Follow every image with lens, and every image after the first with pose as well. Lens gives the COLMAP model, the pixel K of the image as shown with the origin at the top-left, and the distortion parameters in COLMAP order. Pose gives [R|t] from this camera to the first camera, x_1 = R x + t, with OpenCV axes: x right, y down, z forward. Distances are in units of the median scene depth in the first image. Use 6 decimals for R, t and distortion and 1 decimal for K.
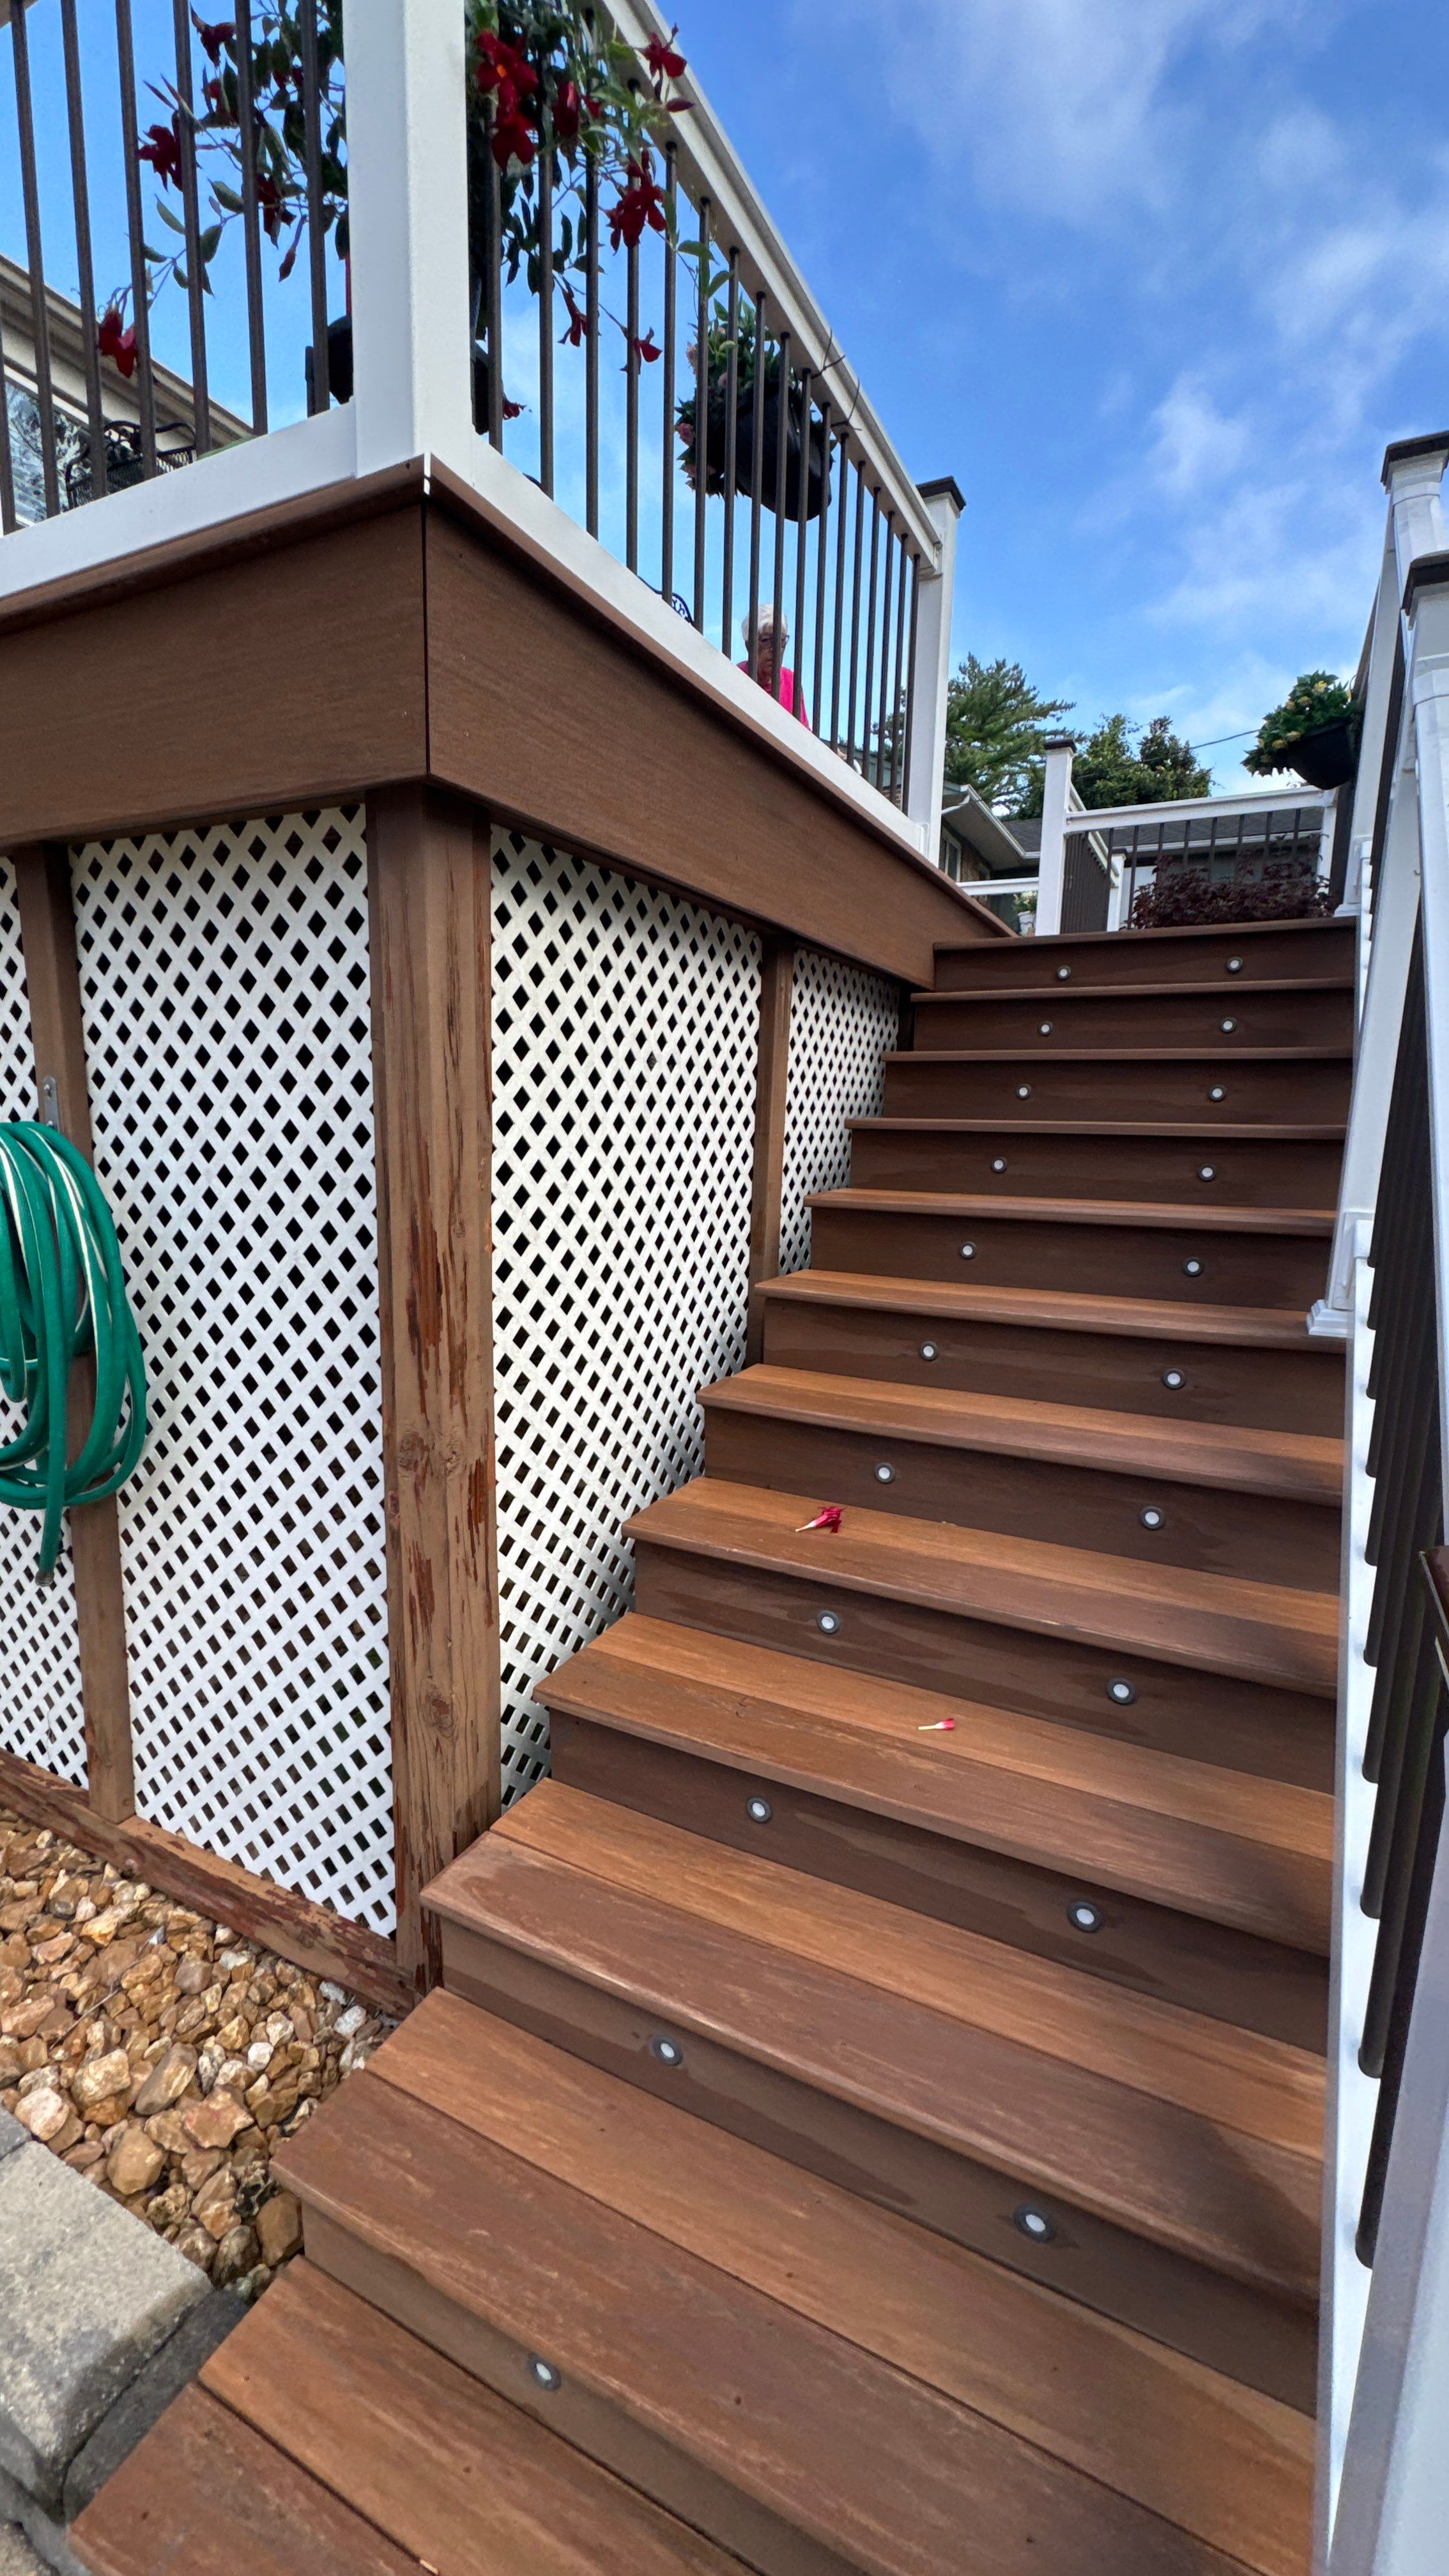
lens RADIAL K [[1031.8, 0, 718.4], [0, 1031.8, 1300.1], [0, 0, 1]] dist [-0.001008, -0.000170]
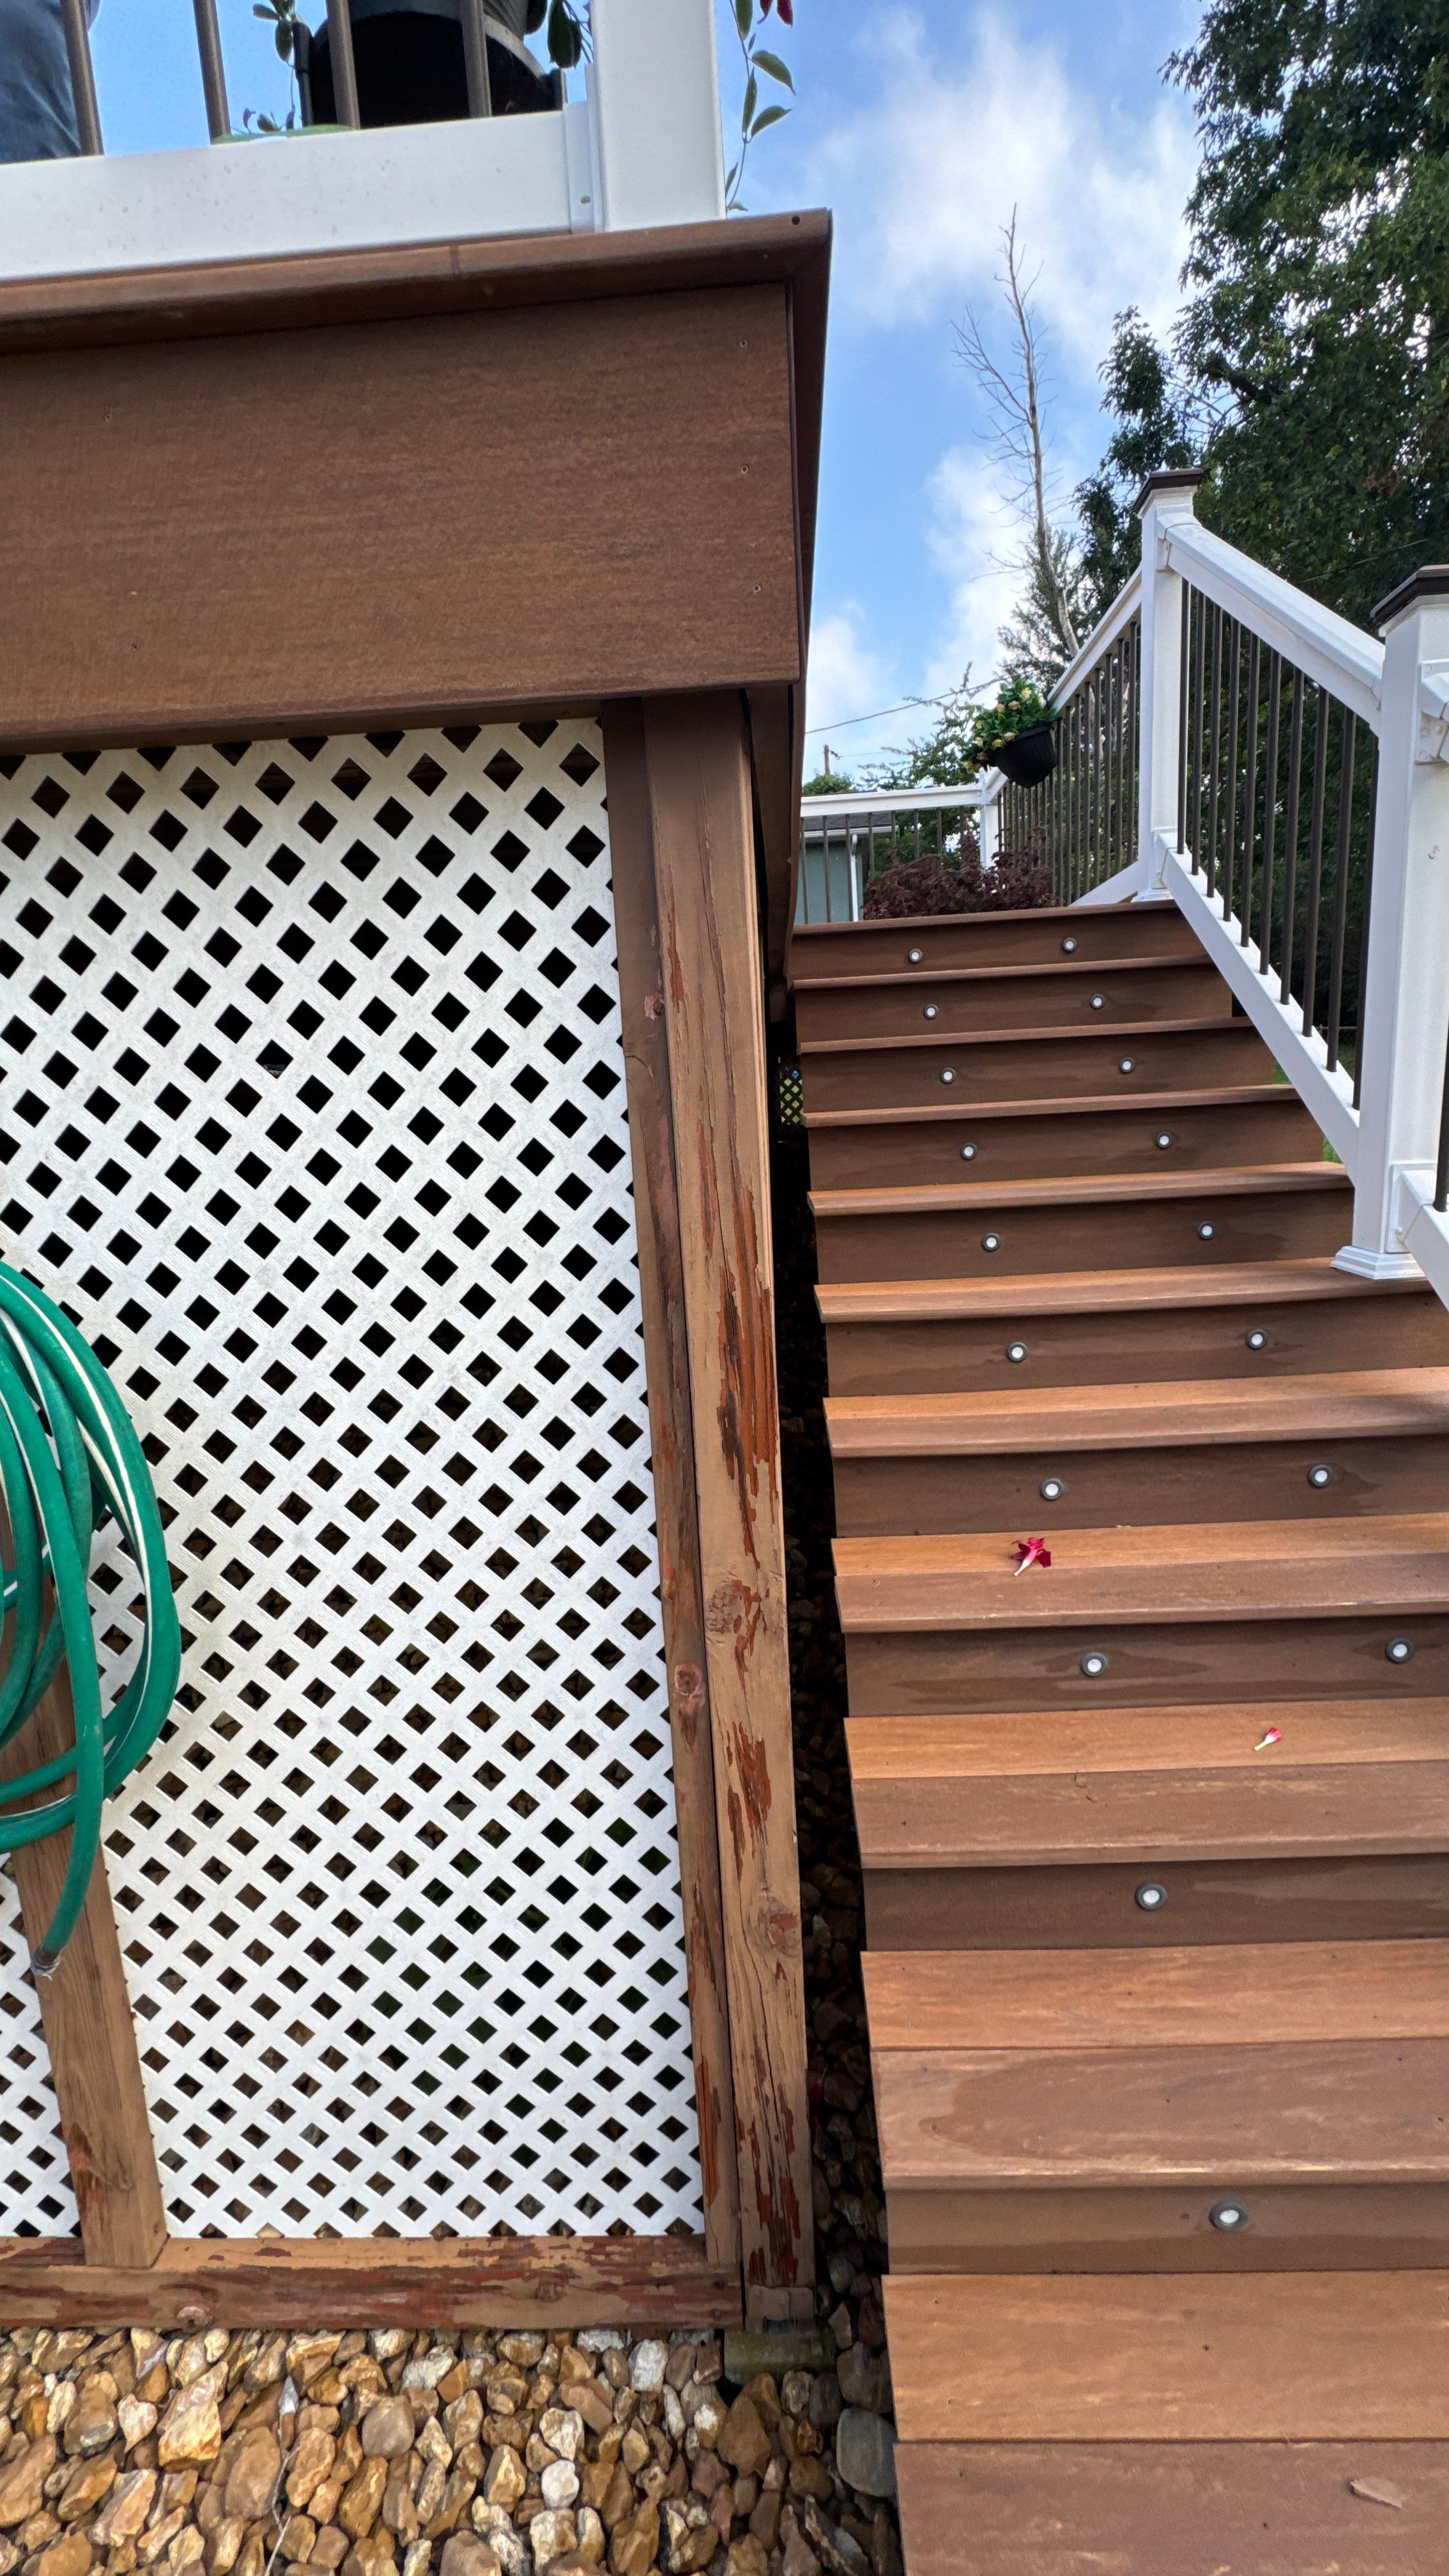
lens RADIAL K [[1031.8, 0, 744.5], [0, 1031.8, 1300.5], [0, 0, 1]] dist [-0.001008, -0.000170]
pose [[0.904956, -0.147846, 0.398995, -0.477802], [0.144170, 0.988769, 0.039394, -0.085842], [-0.400338, 0.021873, 0.916106, 0.268938]]
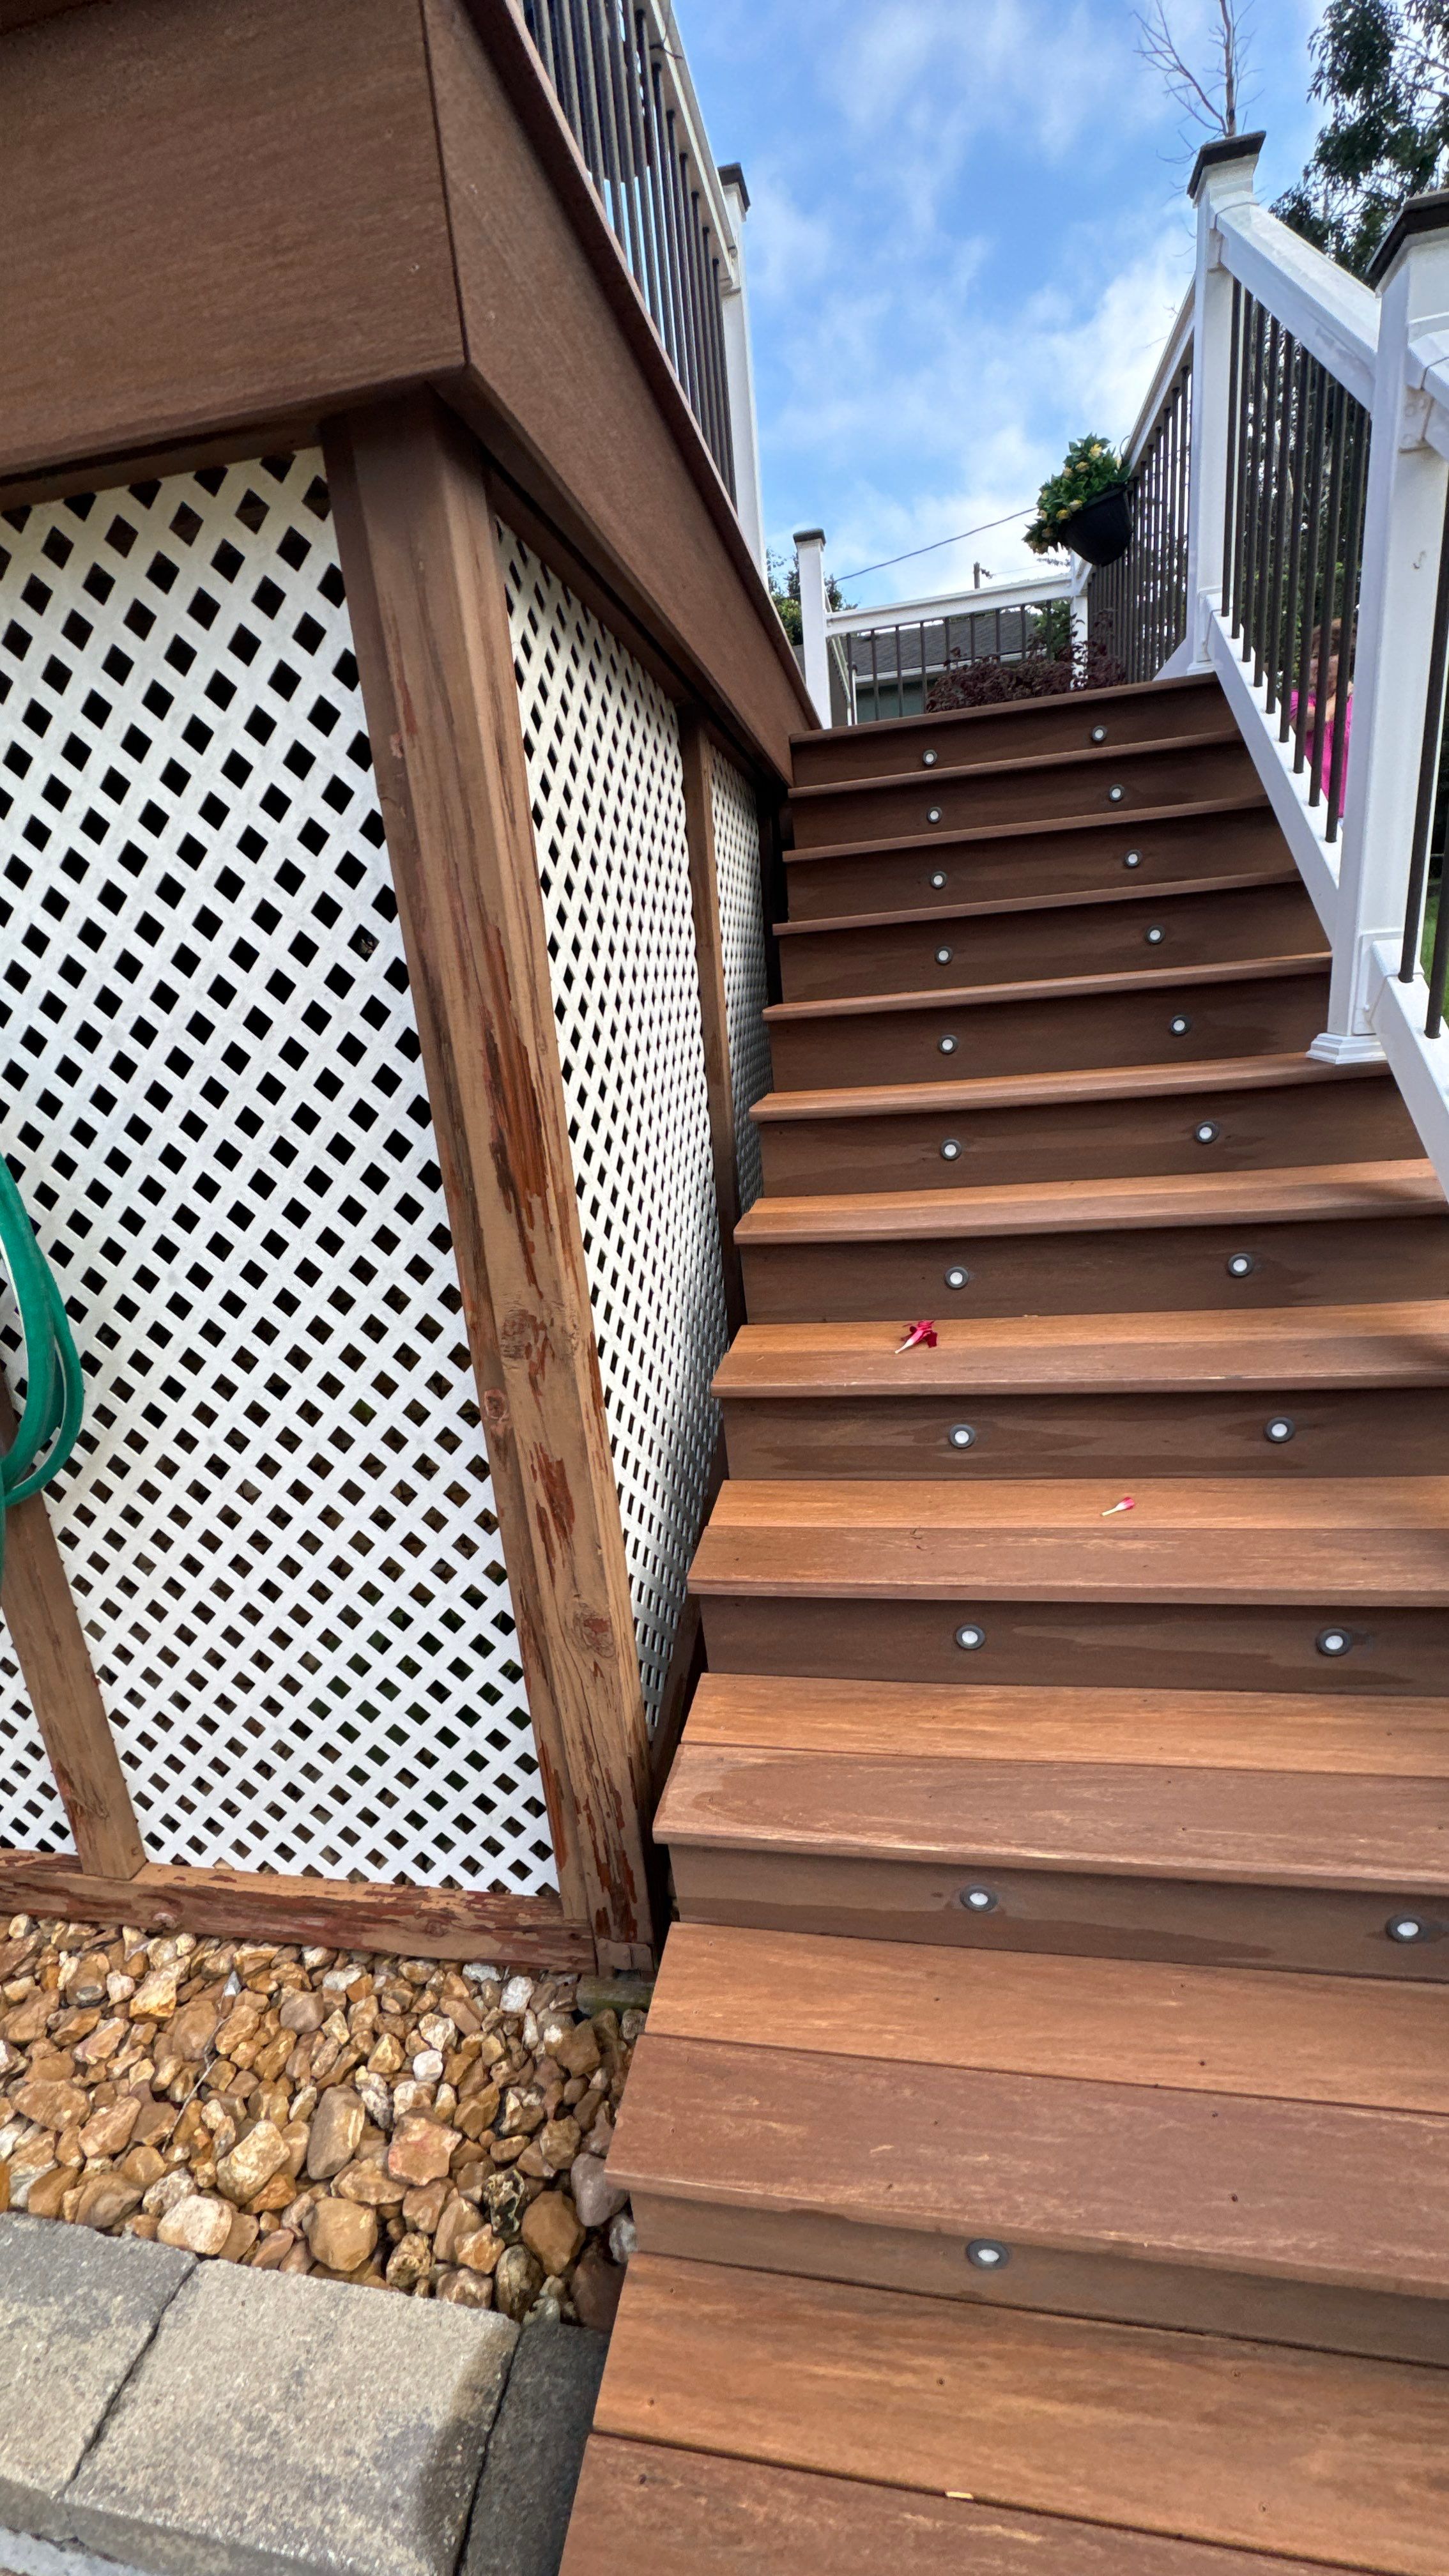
lens RADIAL K [[1031.8, 0, 735.1], [0, 1031.8, 1300.9], [0, 0, 1]] dist [-0.001008, -0.000170]
pose [[0.952200, -0.183464, 0.244246, -0.285787], [0.154868, 0.979117, 0.131702, 0.035622], [-0.263308, -0.087581, 0.960728, 0.160579]]
